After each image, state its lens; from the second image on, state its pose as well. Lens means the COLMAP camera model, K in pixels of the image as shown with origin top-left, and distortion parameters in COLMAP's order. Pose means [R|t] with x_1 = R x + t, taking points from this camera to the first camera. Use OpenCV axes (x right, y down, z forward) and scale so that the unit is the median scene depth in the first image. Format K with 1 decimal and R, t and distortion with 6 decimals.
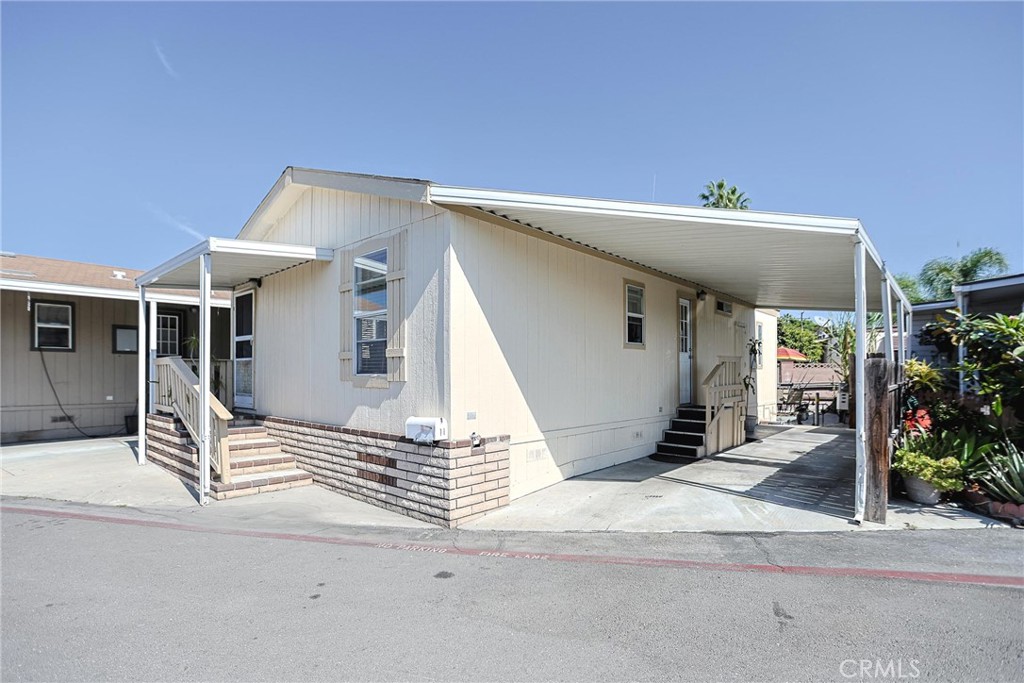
lens RADIAL K [[507.9, 0, 509.1], [0, 507.9, 376.2], [0, 0, 1]] dist [-0.052178, 0.007010]
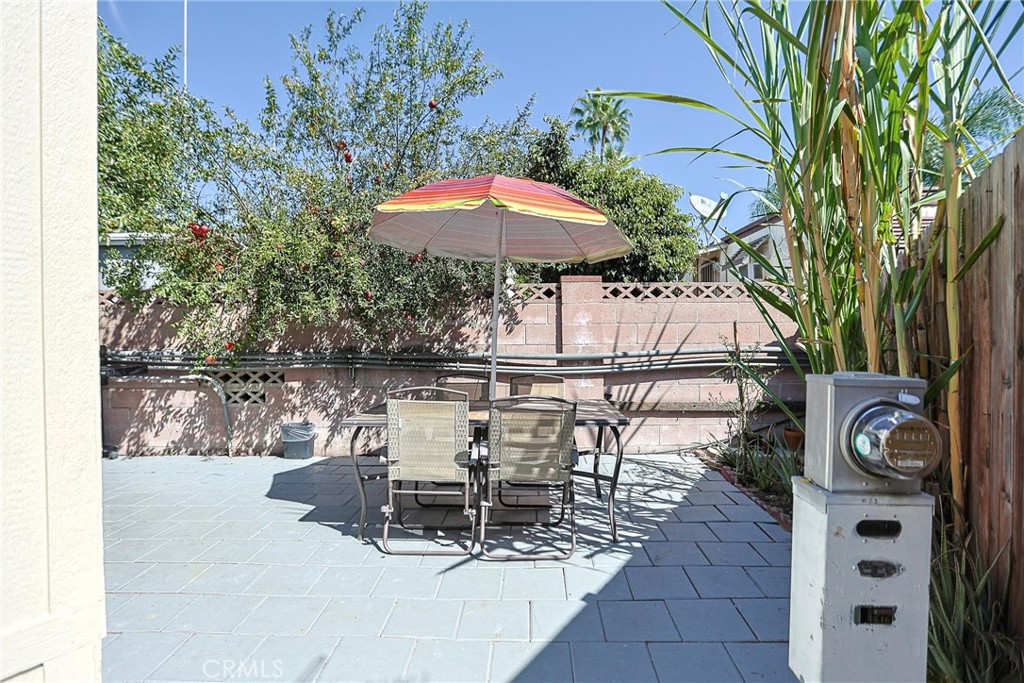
lens RADIAL K [[507.9, 0, 517.8], [0, 507.9, 344.4], [0, 0, 1]] dist [-0.052178, 0.007010]
pose [[0.983738, -0.015449, 0.178942, 1.361347], [0.013372, 0.999829, 0.012808, 0.012961], [-0.179109, -0.010206, 0.983776, 2.108907]]
